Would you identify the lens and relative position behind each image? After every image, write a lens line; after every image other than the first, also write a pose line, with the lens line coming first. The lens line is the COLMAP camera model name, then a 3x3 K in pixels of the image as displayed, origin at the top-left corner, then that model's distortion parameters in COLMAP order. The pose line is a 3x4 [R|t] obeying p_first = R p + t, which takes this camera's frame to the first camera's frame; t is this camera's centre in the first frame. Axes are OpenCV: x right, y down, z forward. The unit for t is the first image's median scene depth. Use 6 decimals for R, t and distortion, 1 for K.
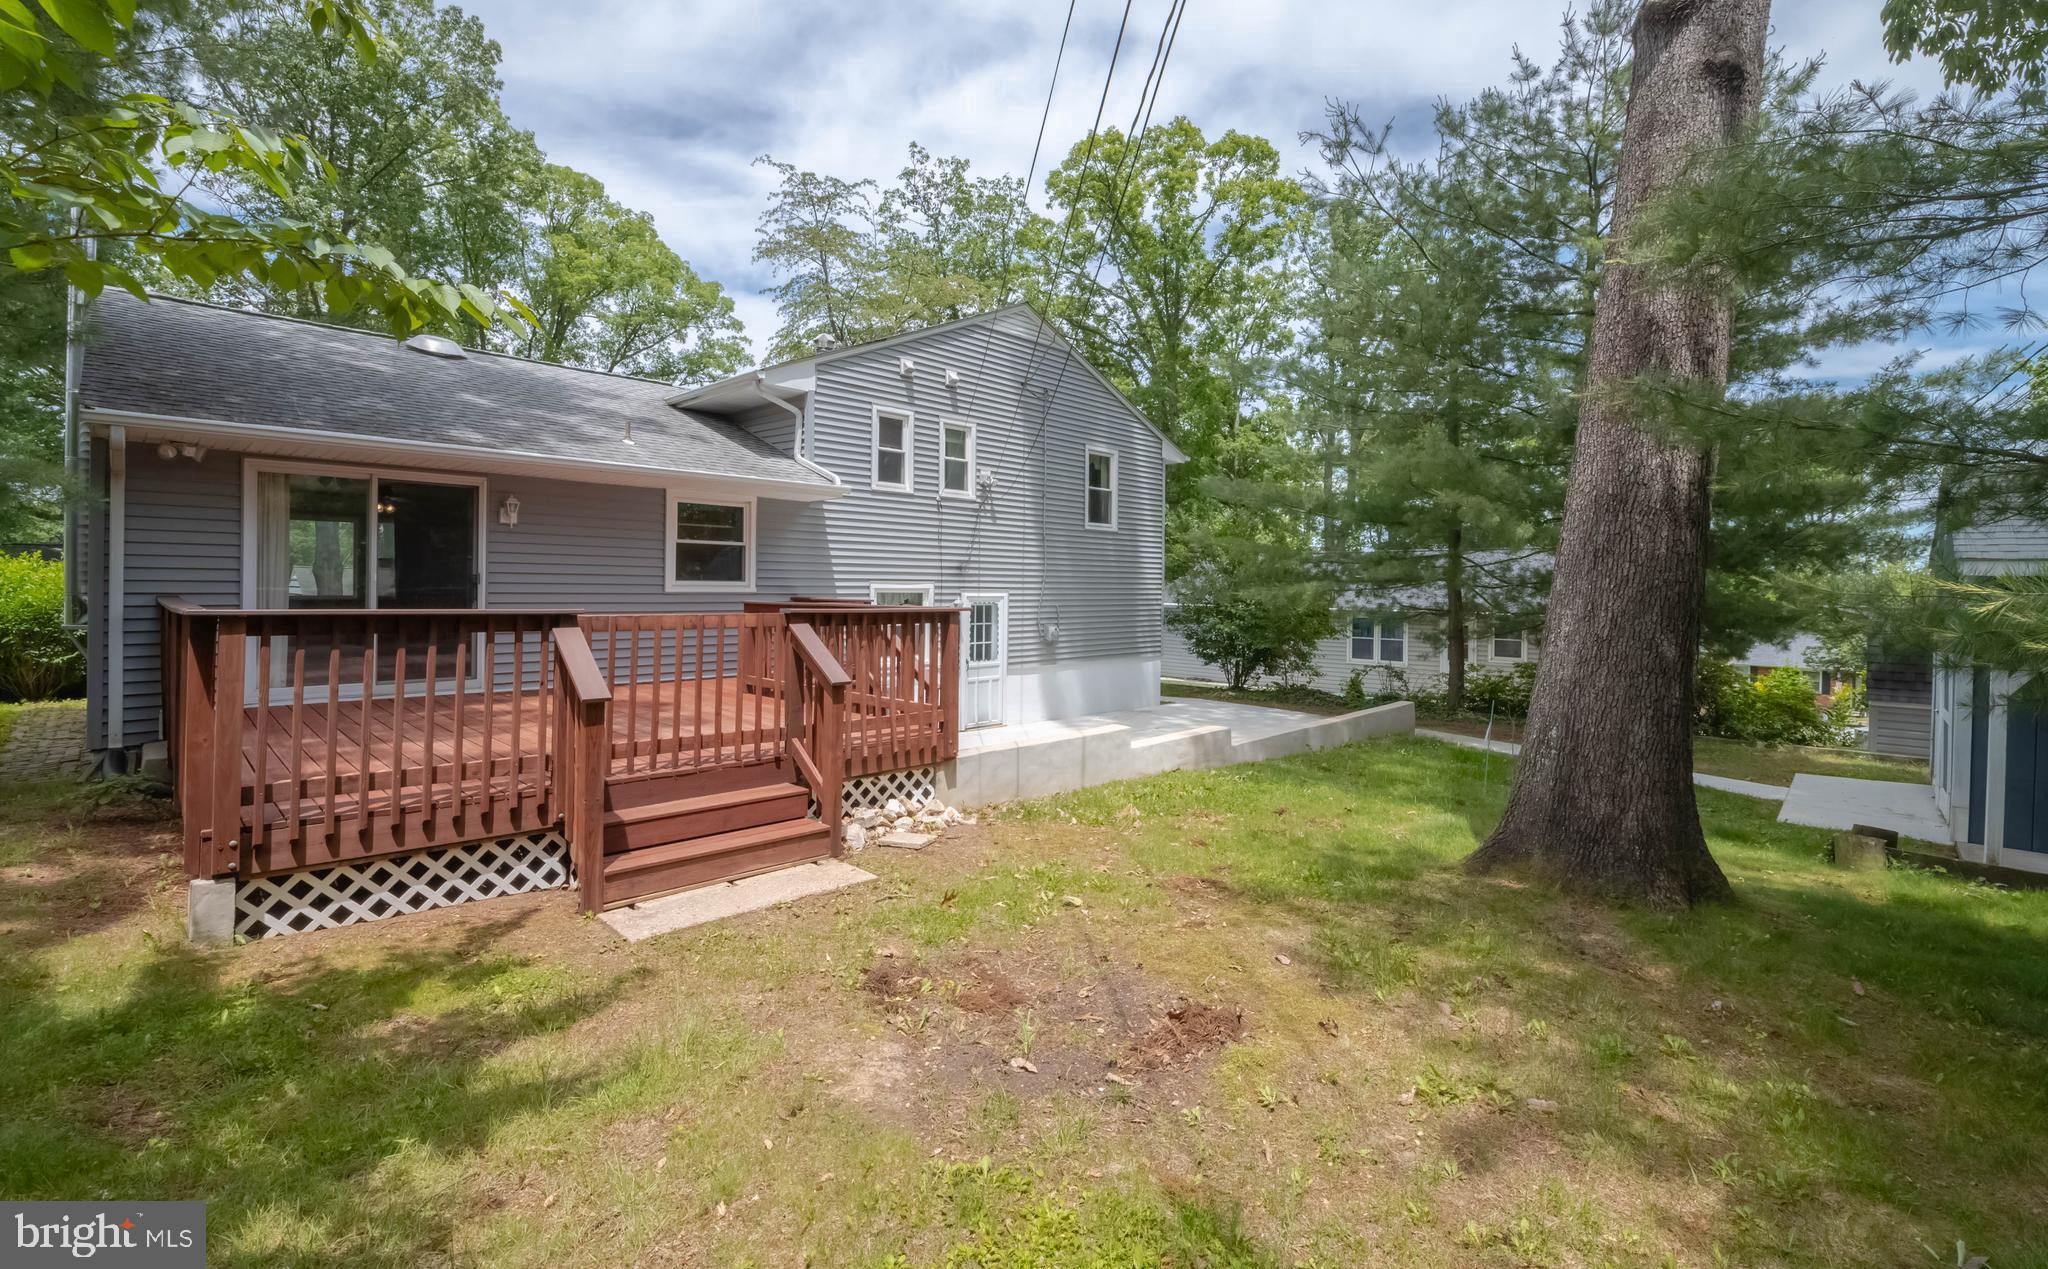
lens RADIAL K [[860.3, 0, 1030.7], [0, 860.3, 592.2], [0, 0, 1]] dist [-0.002088, 0.000009]
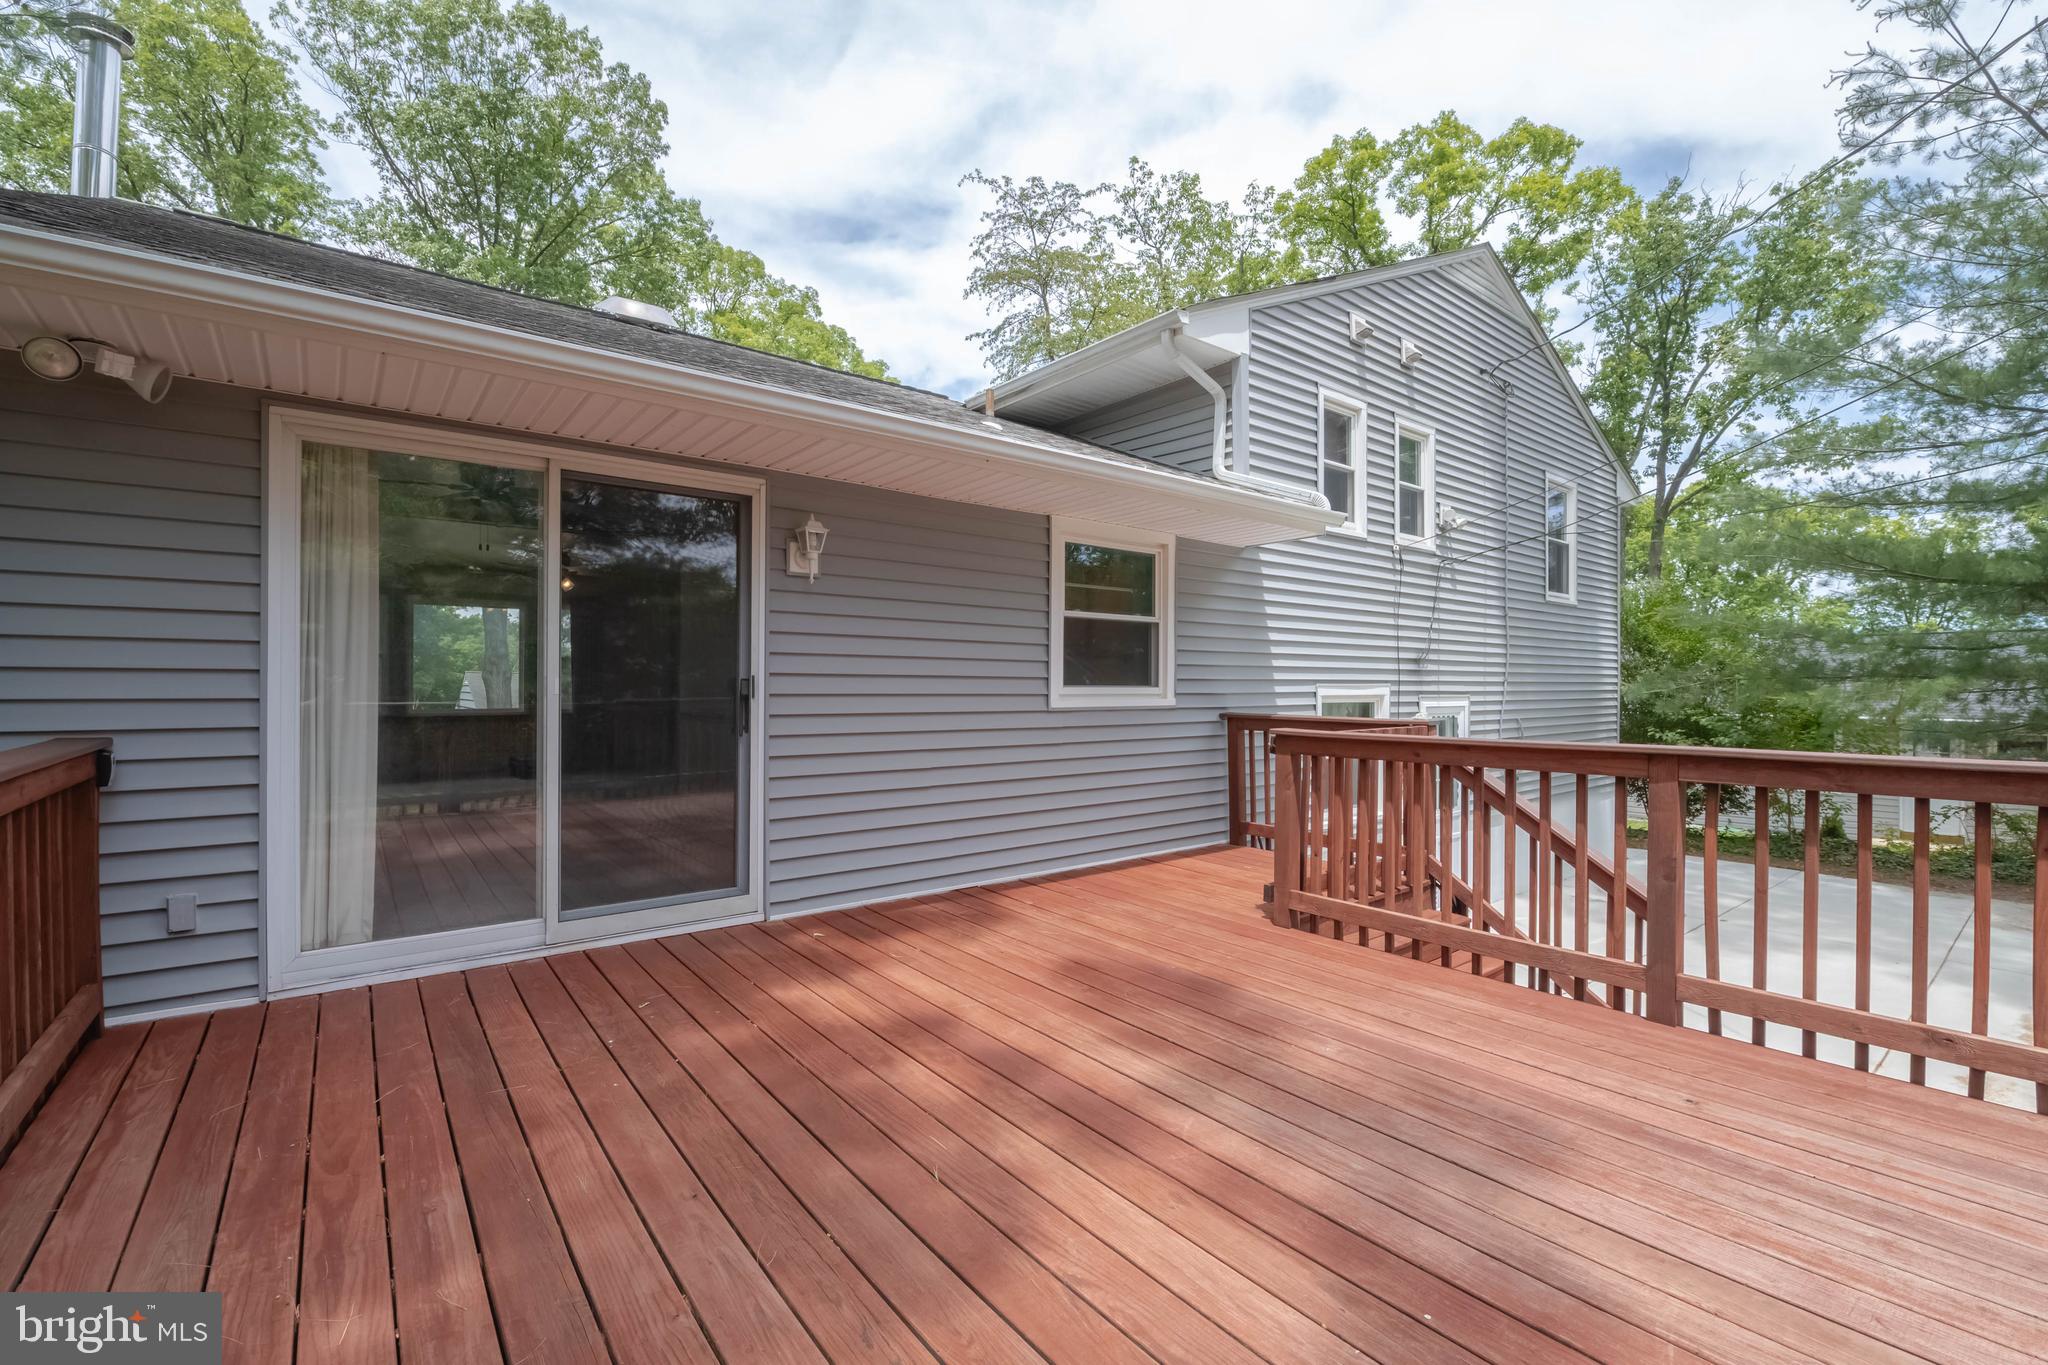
lens RADIAL K [[883.7, 0, 1054.0], [0, 883.7, 686.3], [0, 0, 1]] dist [-0.001514, -0.000867]
pose [[0.991925, -0.006936, -0.126635, -0.246468], [0.006261, 0.999964, -0.005729, -0.007482], [0.126670, 0.004890, 0.991933, 0.316999]]
